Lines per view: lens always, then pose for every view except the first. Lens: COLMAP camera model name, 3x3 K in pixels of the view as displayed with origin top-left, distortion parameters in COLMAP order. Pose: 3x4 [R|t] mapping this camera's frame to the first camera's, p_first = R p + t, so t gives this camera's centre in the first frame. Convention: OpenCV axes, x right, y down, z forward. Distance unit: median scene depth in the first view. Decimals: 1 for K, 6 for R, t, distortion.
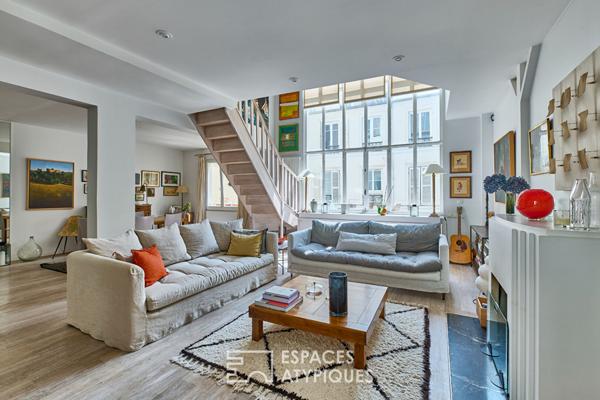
lens RADIAL K [[273.0, 0, 301.8], [0, 273.0, 191.6], [0, 0, 1]] dist [-0.004338, 0.000051]
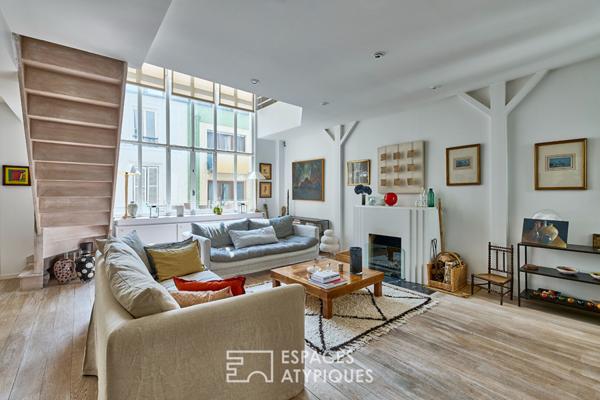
lens RADIAL K [[273.0, 0, 297.7], [0, 273.0, 195.4], [0, 0, 1]] dist [-0.004338, 0.000051]
pose [[0.399836, -0.003019, 0.916582, -0.593713], [-0.007543, 0.999950, 0.006584, 0.002169], [-0.916556, -0.009547, 0.399794, 0.298983]]
